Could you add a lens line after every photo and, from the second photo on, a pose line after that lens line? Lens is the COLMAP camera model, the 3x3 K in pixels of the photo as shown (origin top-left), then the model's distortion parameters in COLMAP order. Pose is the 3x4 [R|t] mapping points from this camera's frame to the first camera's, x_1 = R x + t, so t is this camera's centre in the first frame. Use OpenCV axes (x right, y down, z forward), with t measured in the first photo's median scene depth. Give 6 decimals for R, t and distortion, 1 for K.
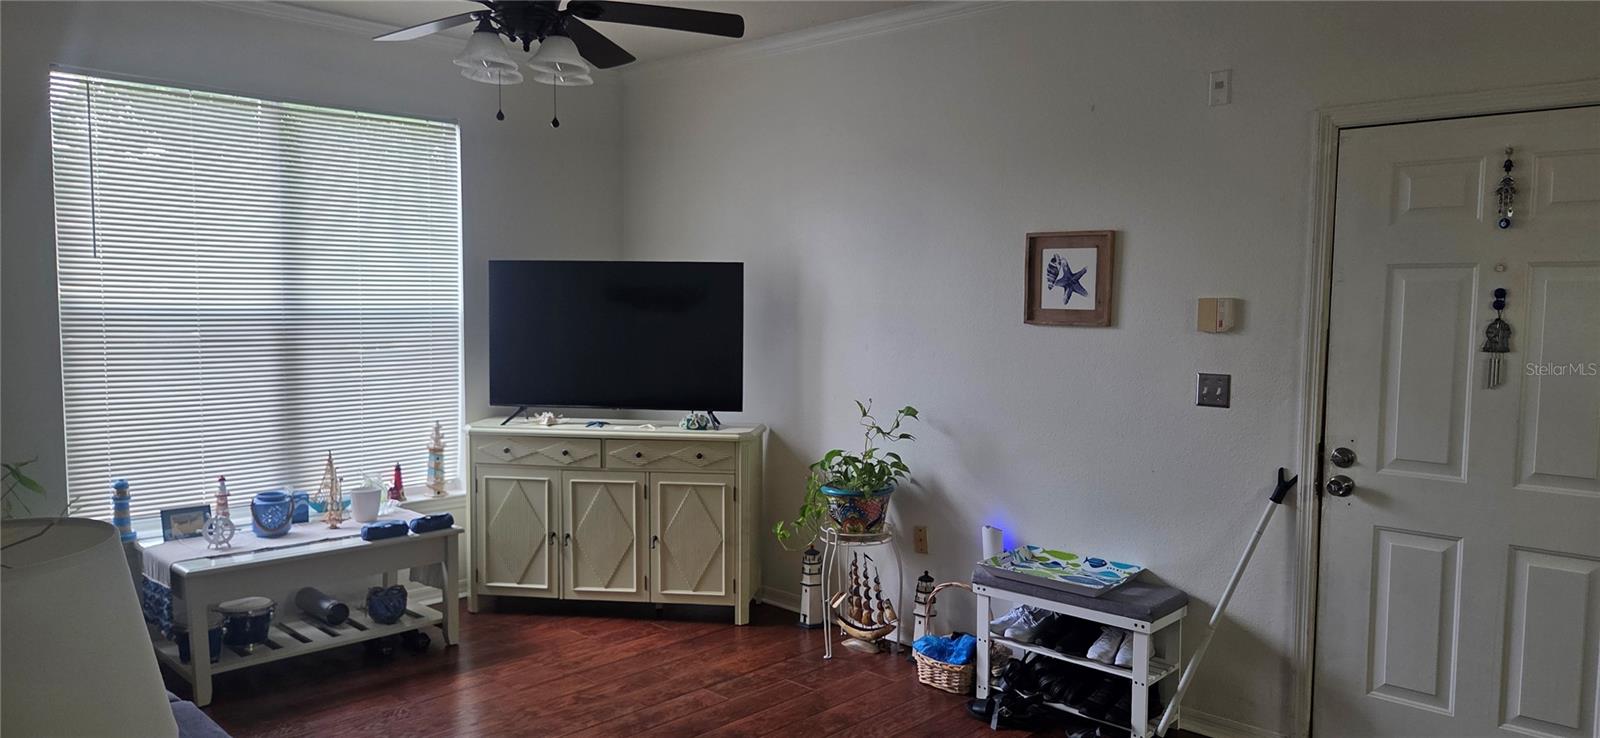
lens RADIAL K [[1082.8, 0, 795.9], [0, 1082.8, 370.9], [0, 0, 1]] dist [0.079037, -0.068404]
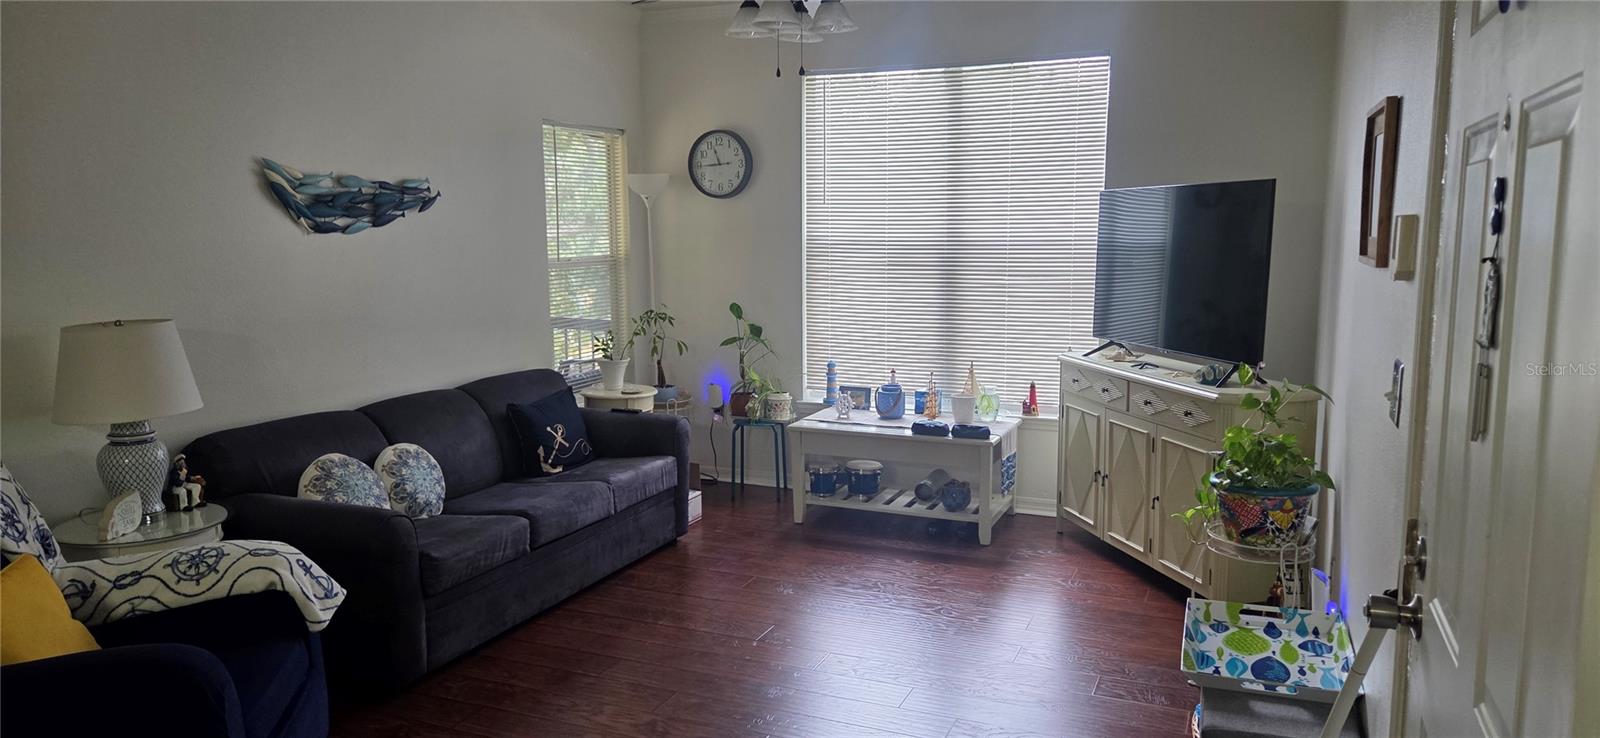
lens RADIAL K [[1082.8, 0, 795.9], [0, 1082.8, 370.9], [0, 0, 1]] dist [0.079037, -0.068404]
pose [[0.343620, 0.114122, -0.932149, 0.637584], [-0.052060, 0.993377, 0.102427, -0.027585], [0.937665, 0.013332, 0.347286, 0.445225]]
